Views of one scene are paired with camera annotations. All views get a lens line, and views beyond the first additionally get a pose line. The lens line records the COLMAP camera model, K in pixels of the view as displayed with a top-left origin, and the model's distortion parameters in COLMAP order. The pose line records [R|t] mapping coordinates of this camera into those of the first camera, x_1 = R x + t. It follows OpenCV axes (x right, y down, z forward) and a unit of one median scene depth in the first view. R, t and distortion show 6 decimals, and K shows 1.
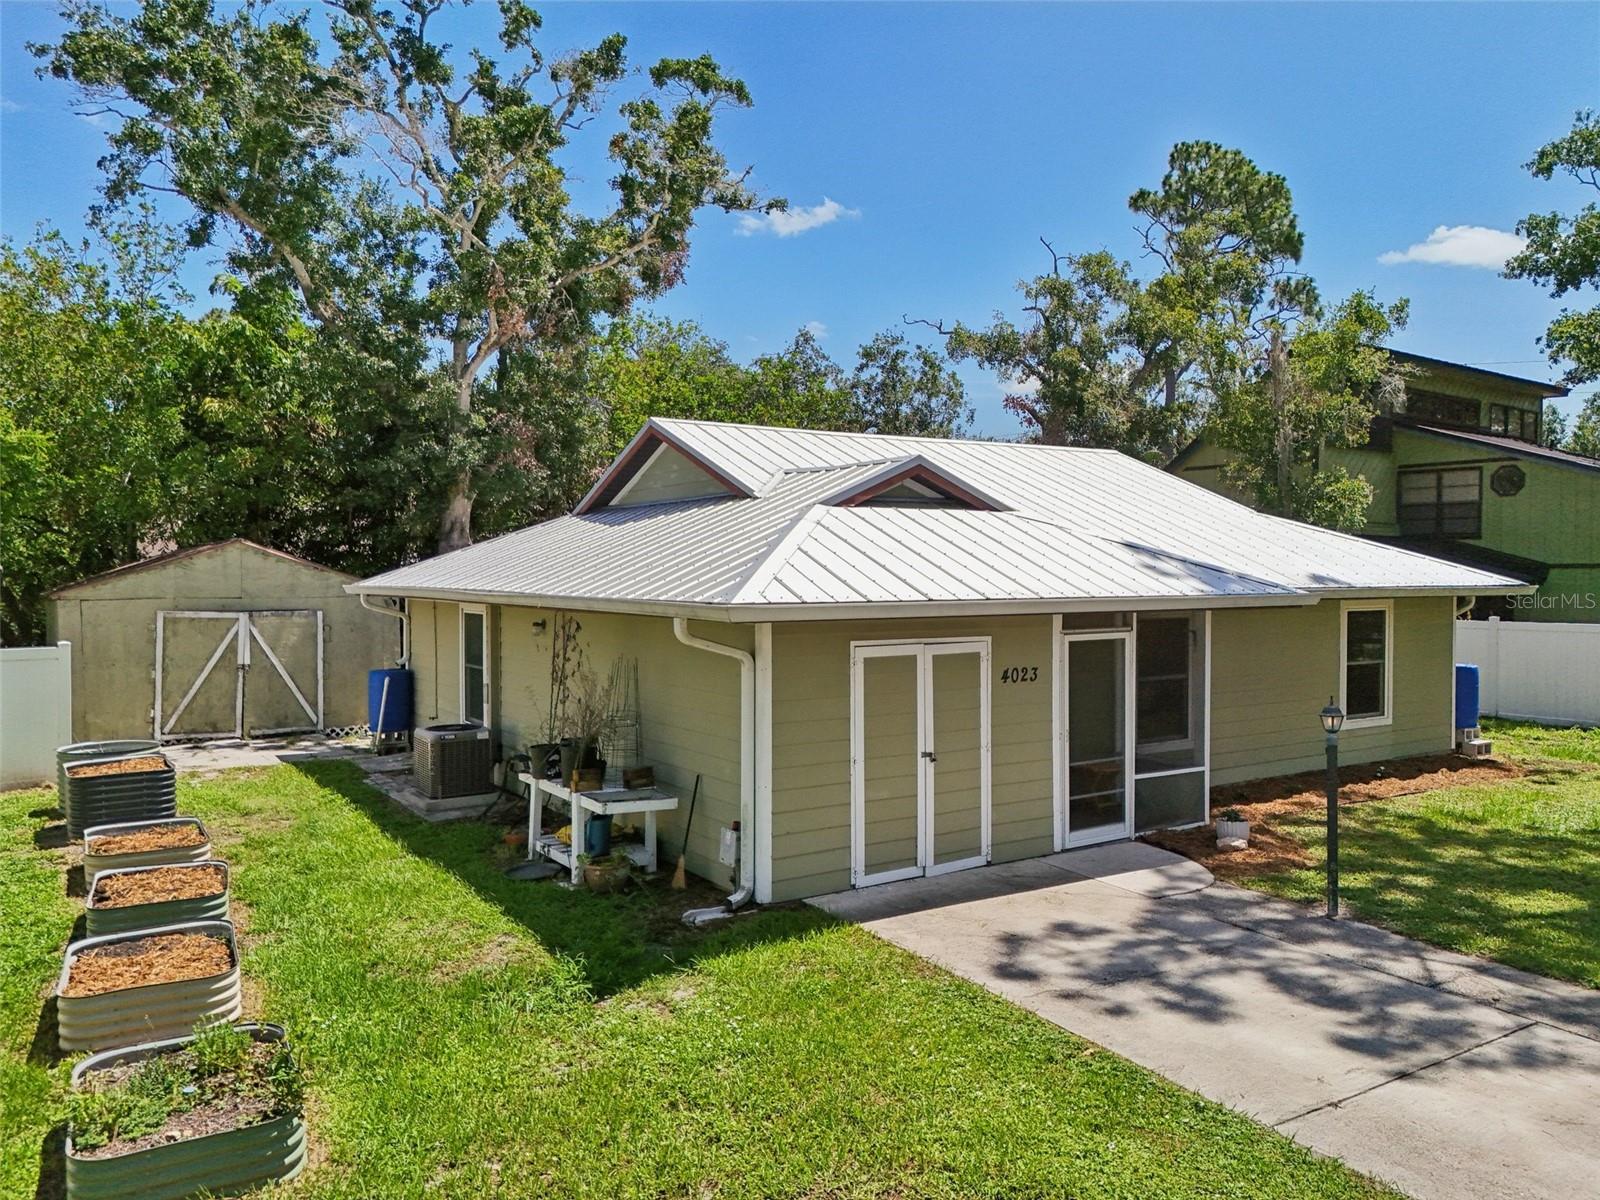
lens RADIAL K [[1145.7, 0, 802.8], [0, 1145.7, 592.1], [0, 0, 1]] dist [0.038727, -0.014857]
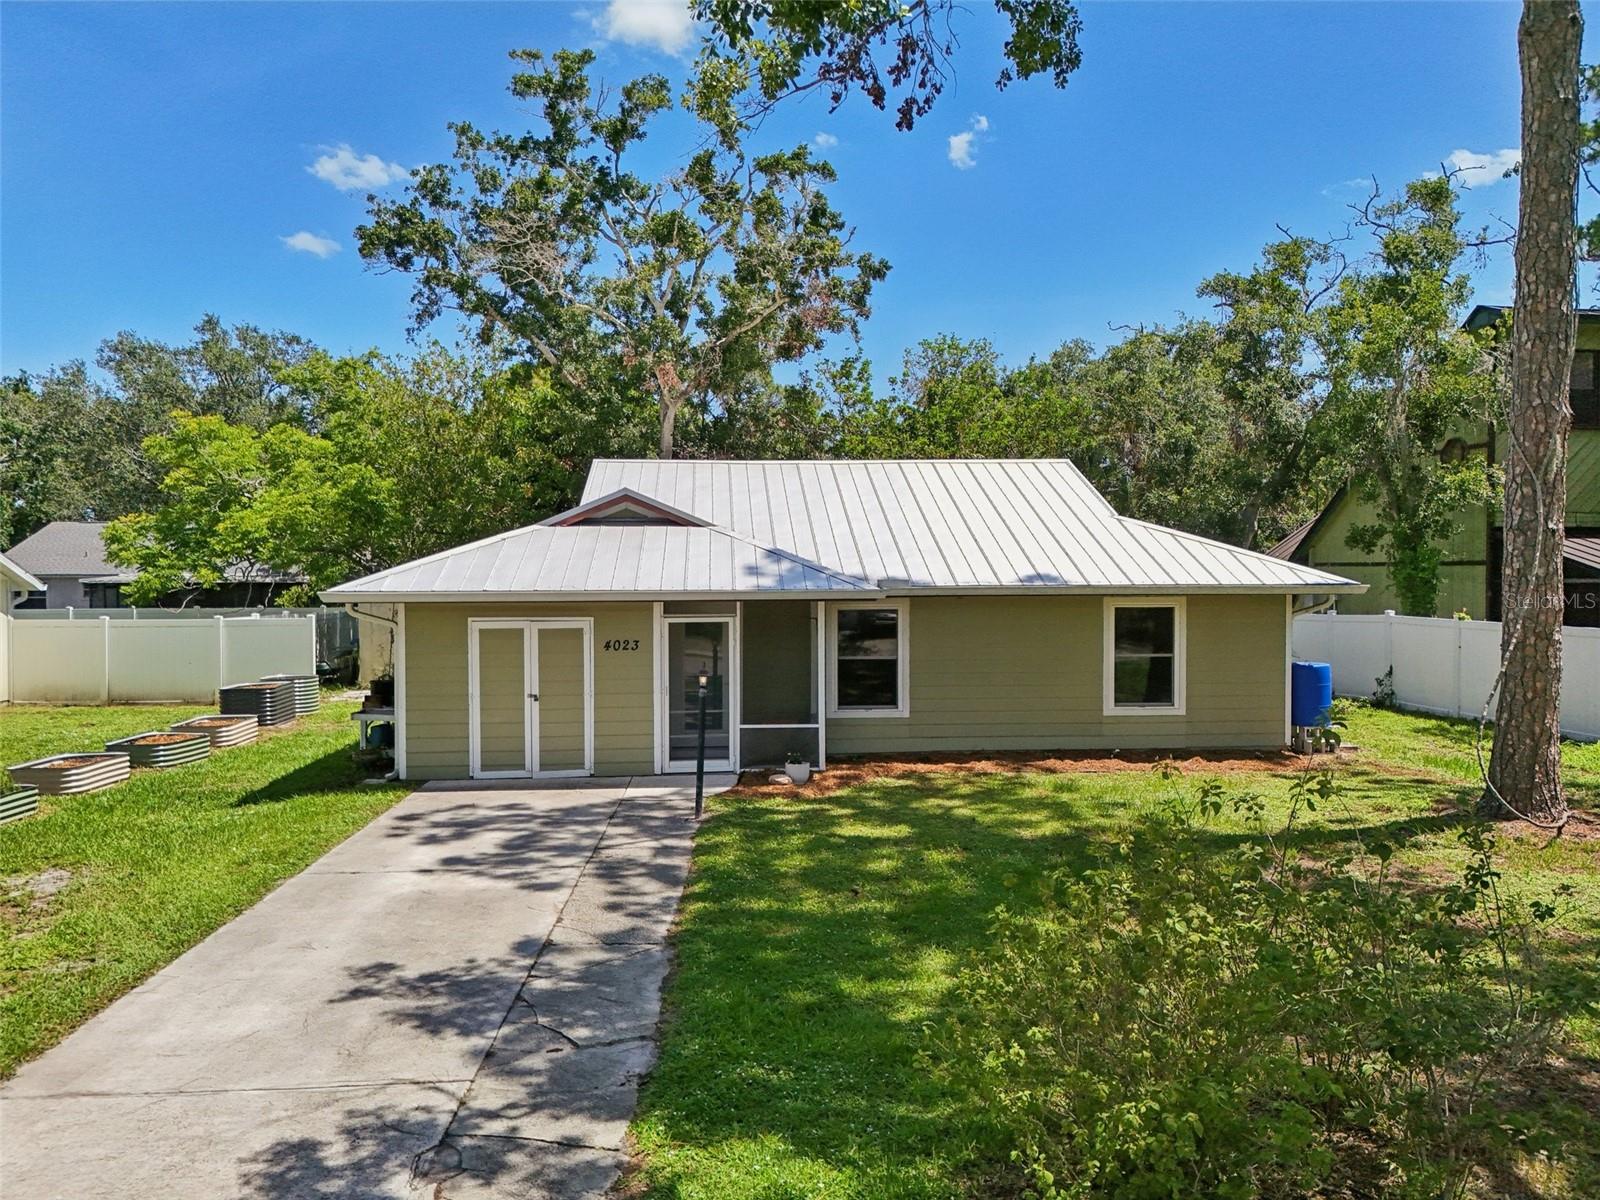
lens RADIAL K [[1145.7, 0, 796.1], [0, 1145.7, 600.8], [0, 0, 1]] dist [0.038727, -0.014857]
pose [[0.883229, 0.003743, -0.468928, 0.968195], [-0.002429, 0.999991, 0.003408, 0.011784], [0.468937, -0.001871, 0.883230, -0.130095]]
